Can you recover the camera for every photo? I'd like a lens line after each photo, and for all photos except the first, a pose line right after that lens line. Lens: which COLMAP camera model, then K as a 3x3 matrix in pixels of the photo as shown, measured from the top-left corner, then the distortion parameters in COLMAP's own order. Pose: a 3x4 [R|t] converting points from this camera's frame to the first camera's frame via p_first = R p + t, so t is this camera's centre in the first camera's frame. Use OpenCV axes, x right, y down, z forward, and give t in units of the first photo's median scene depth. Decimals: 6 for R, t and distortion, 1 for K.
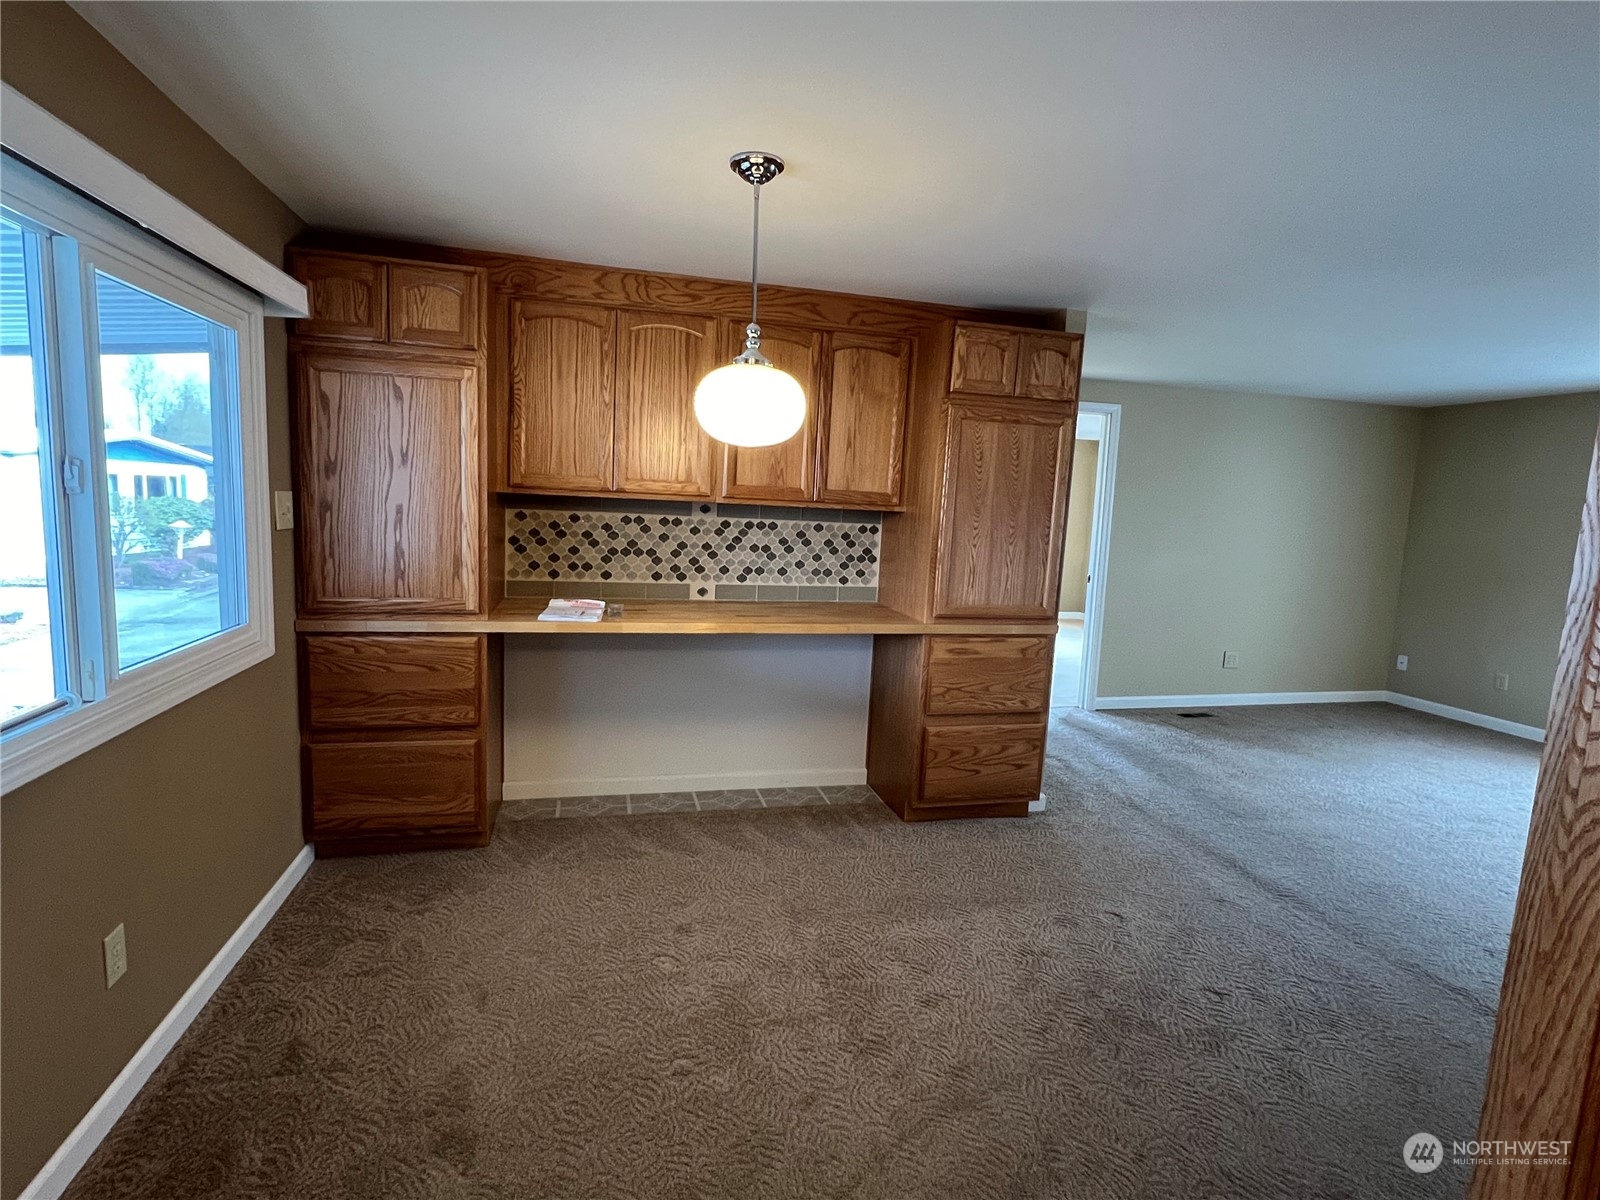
lens RADIAL K [[790.9, 0, 802.9], [0, 790.9, 599.7], [0, 0, 1]] dist [-0.005114, 0.000359]
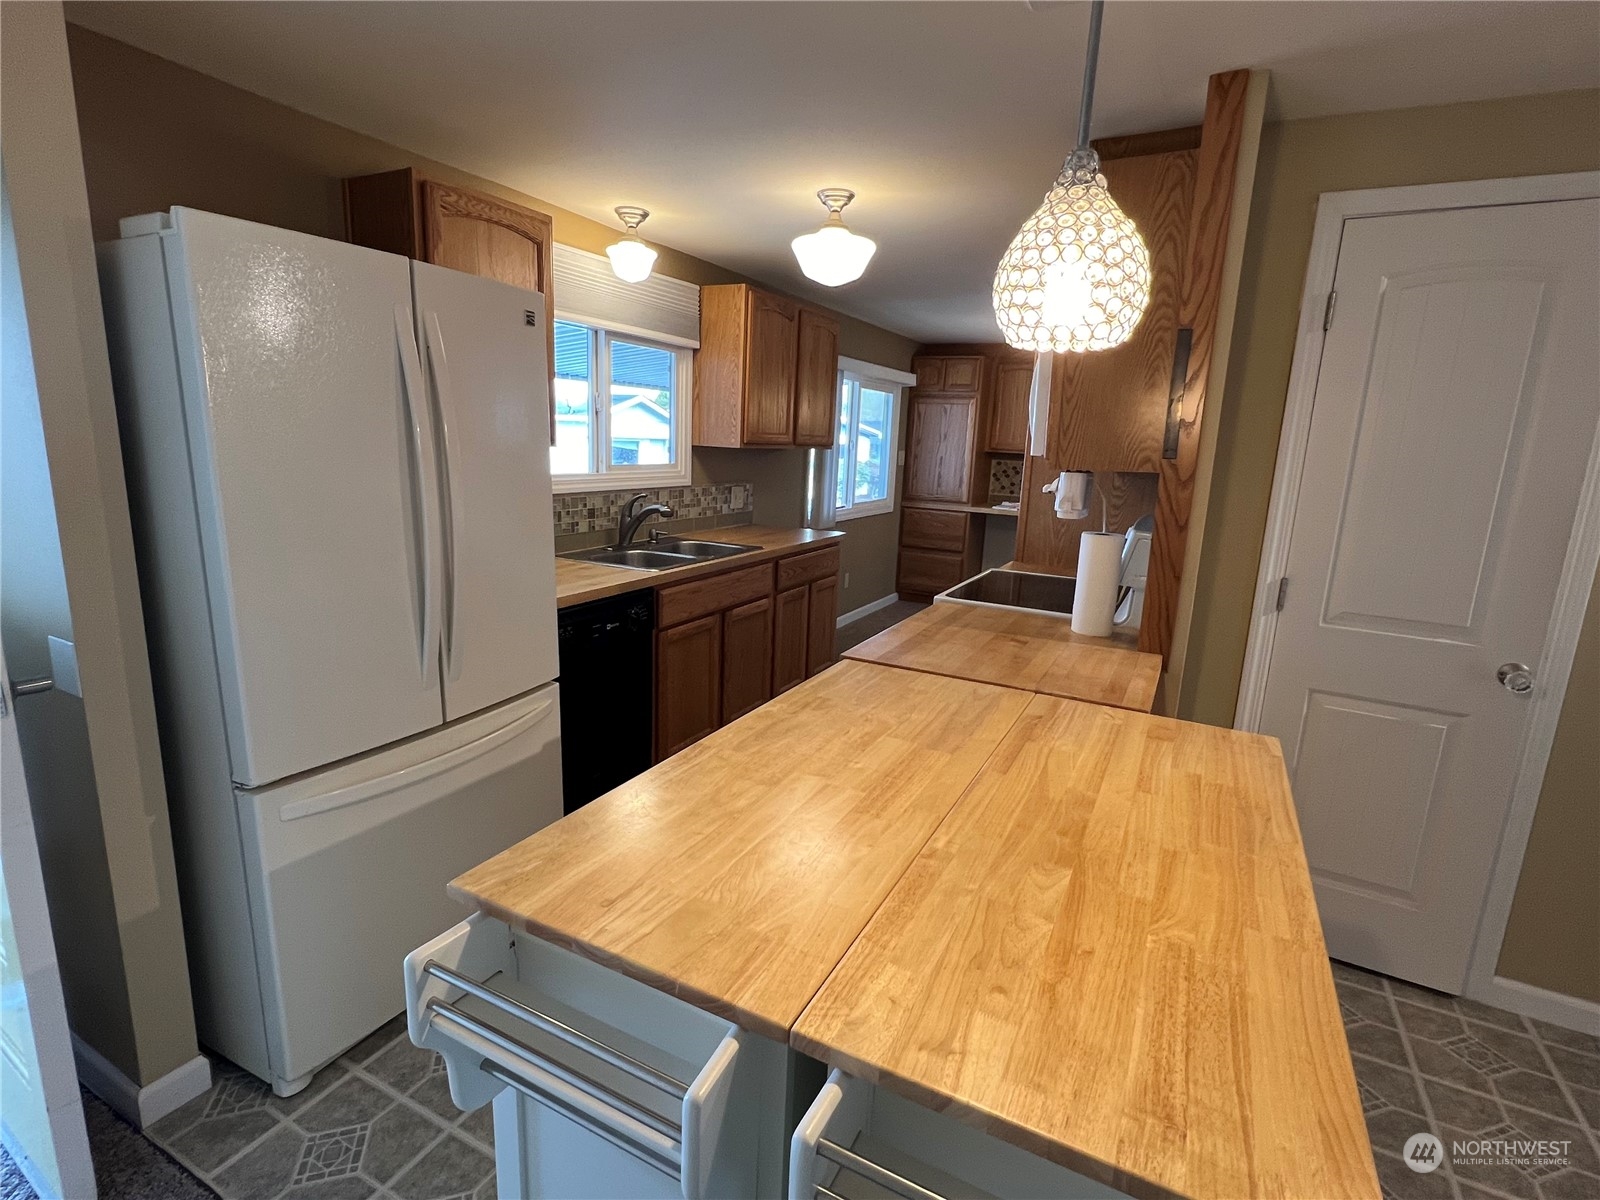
lens RADIAL K [[790.9, 0, 798.3], [0, 790.9, 603.4], [0, 0, 1]] dist [-0.005114, 0.000359]
pose [[0.744145, 0.122980, -0.656601, 0.810187], [-0.092797, 0.992409, 0.080707, 0.172820], [0.661541, 0.000873, 0.749908, -1.114516]]
